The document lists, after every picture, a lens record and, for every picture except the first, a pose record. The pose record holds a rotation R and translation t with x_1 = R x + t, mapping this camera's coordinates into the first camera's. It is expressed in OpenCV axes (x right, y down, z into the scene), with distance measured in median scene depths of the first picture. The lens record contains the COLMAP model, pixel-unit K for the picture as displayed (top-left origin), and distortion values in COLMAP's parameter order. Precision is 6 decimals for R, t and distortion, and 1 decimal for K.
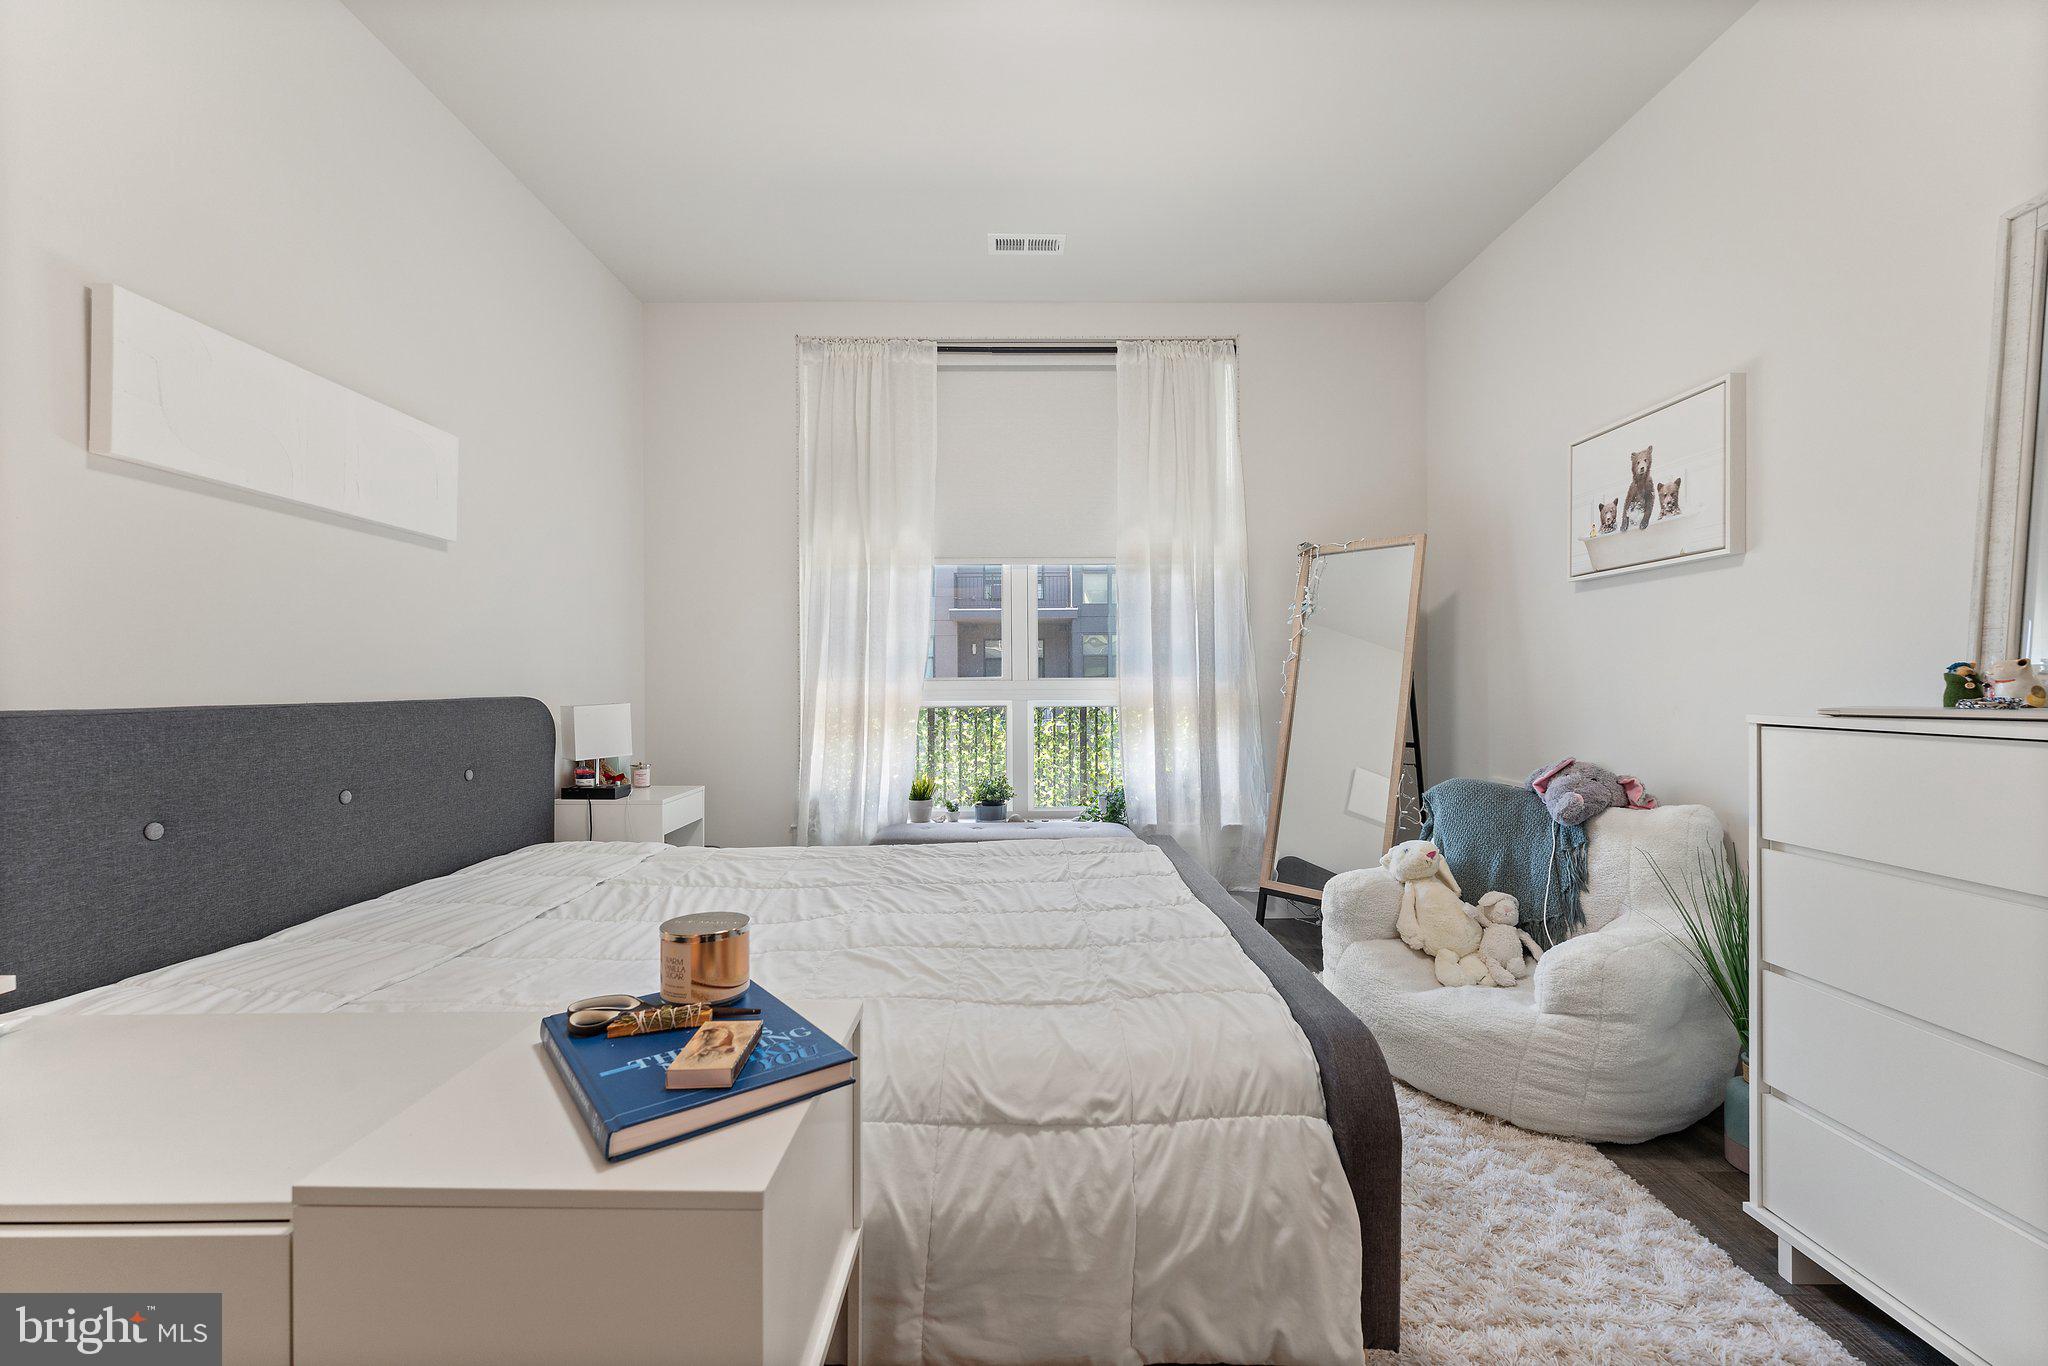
lens RADIAL K [[816.1, 0, 1025.1], [0, 816.1, 683.6], [0, 0, 1]] dist [-0.000328, 0.000276]
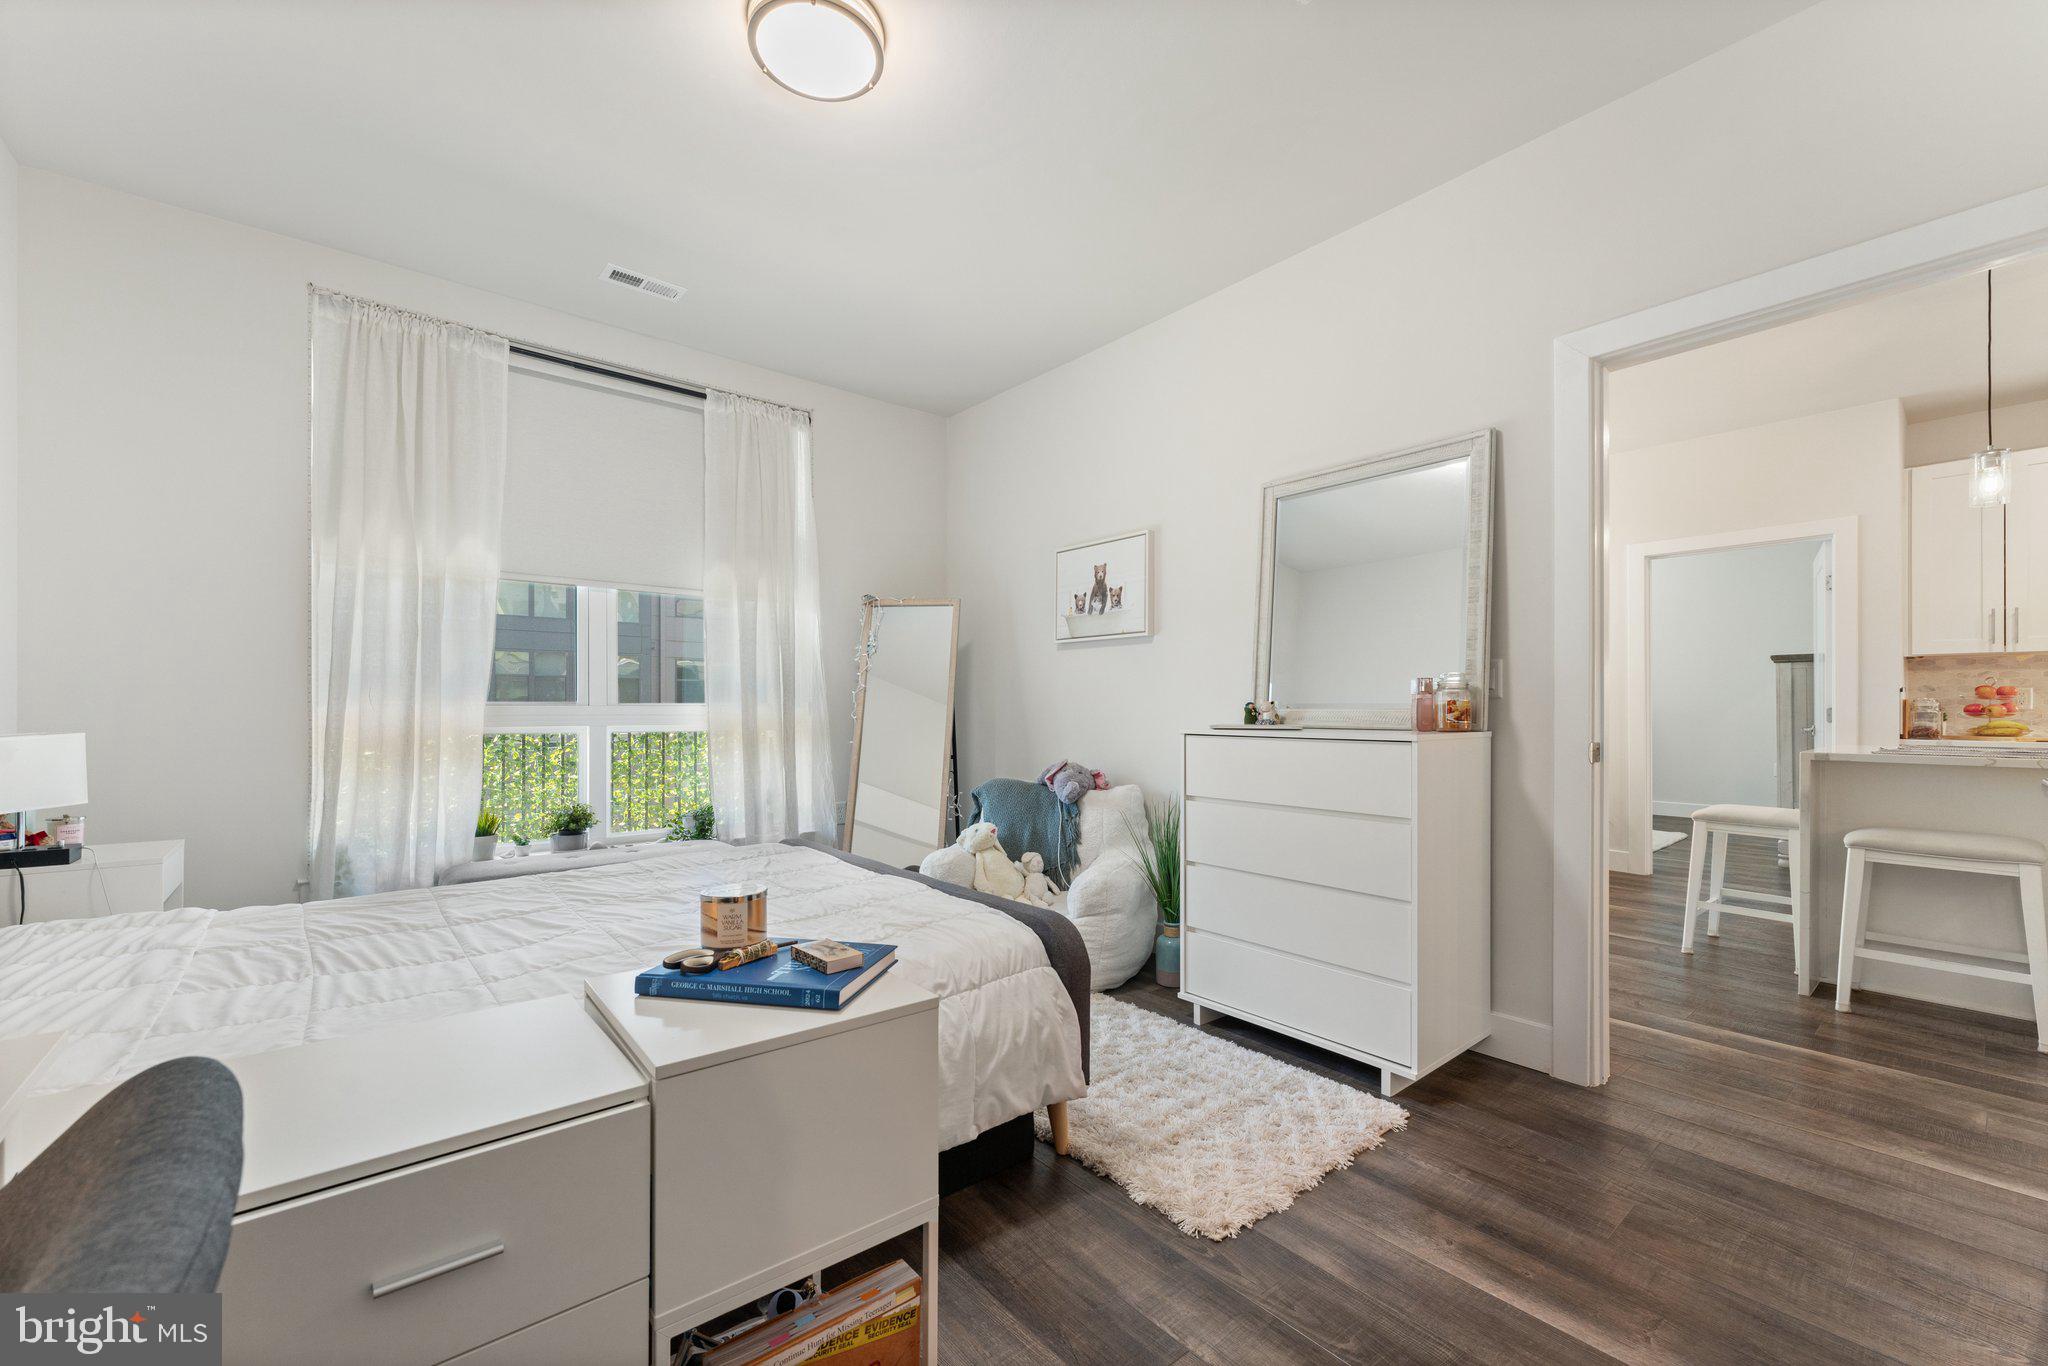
lens RADIAL K [[816.1, 0, 1028.2], [0, 816.1, 701.0], [0, 0, 1]] dist [-0.000328, 0.000276]
pose [[0.773136, 0.012176, 0.634123, -0.360578], [-0.006173, 0.999913, -0.011673, -0.001229], [-0.634210, 0.005110, 0.773144, -0.139444]]
